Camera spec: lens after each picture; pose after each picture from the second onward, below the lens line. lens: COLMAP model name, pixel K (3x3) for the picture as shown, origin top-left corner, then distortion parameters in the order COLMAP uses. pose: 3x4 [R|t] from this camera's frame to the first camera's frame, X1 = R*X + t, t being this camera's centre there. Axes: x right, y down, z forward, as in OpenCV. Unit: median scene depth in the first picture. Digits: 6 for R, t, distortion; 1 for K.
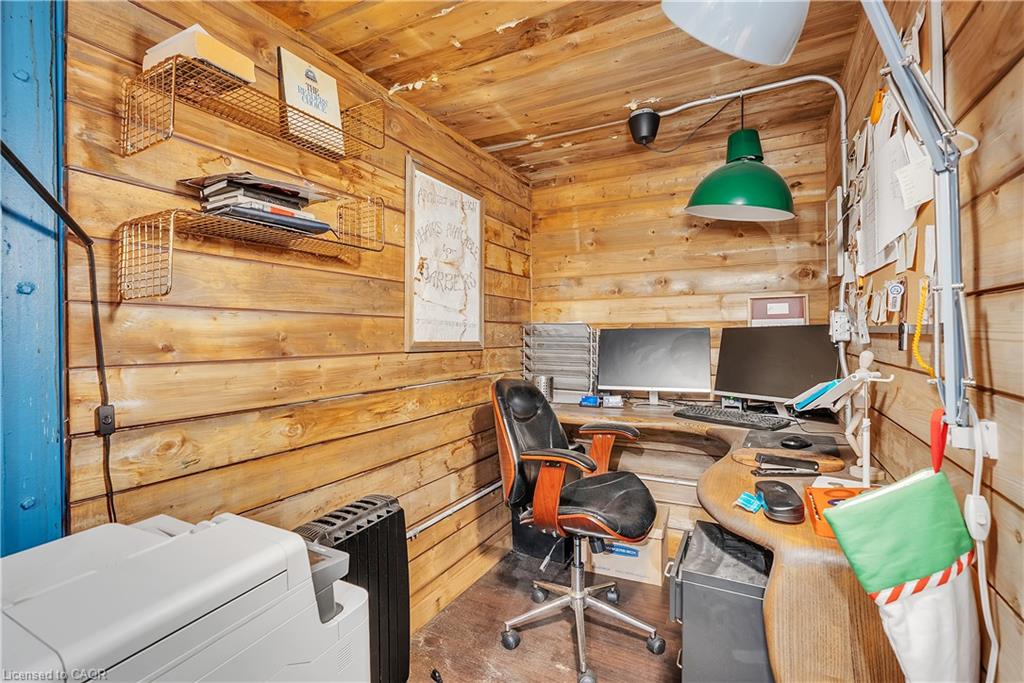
lens RADIAL K [[470.9, 0, 511.0], [0, 470.9, 336.8], [0, 0, 1]] dist [0.000151, -0.000009]
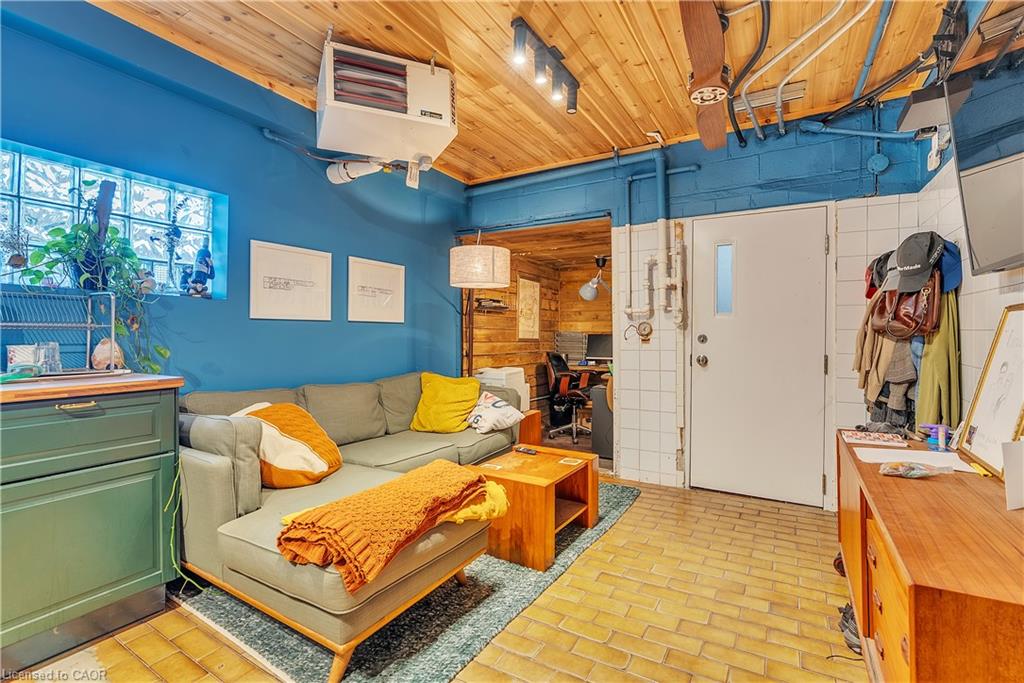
lens RADIAL K [[470.9, 0, 511.2], [0, 470.9, 336.8], [0, 0, 1]] dist [0.000151, -0.000009]
pose [[0.998681, 0.011387, -0.050070, -0.091359], [-0.011484, 0.999933, -0.001632, 0.006411], [0.050048, 0.002205, 0.998744, -1.594742]]
